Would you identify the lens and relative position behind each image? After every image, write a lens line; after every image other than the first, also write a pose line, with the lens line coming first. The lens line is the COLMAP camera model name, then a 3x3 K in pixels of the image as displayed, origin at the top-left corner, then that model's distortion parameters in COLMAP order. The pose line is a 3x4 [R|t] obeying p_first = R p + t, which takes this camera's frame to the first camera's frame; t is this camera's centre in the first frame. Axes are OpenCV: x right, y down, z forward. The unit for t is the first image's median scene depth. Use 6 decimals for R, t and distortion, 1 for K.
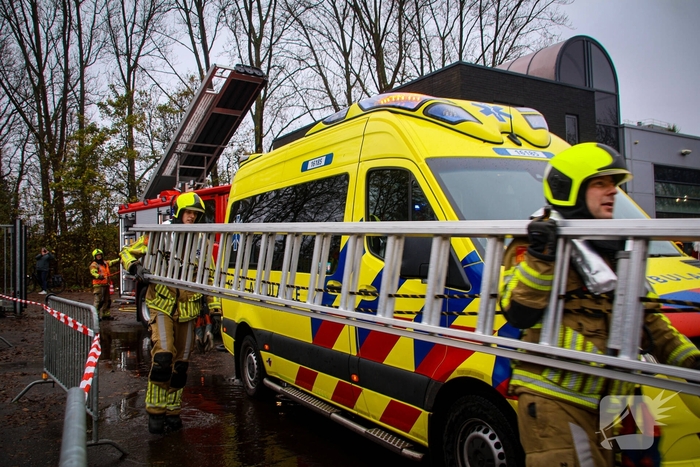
lens RADIAL K [[902.0, 0, 350.0], [0, 902.0, 233.5], [0, 0, 1]] dist [0.027085, 0.051460]
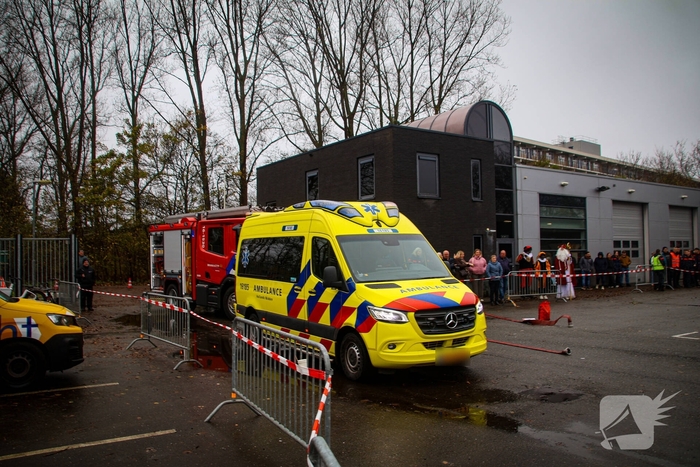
lens RADIAL K [[902.0, 0, 350.0], [0, 902.0, 233.5], [0, 0, 1]] dist [0.027085, 0.051460]
pose [[0.999590, 0.004818, 0.028209, 0.008145], [-0.005110, 0.999934, 0.010279, -0.017006], [-0.028157, -0.010419, 0.999549, -0.203706]]
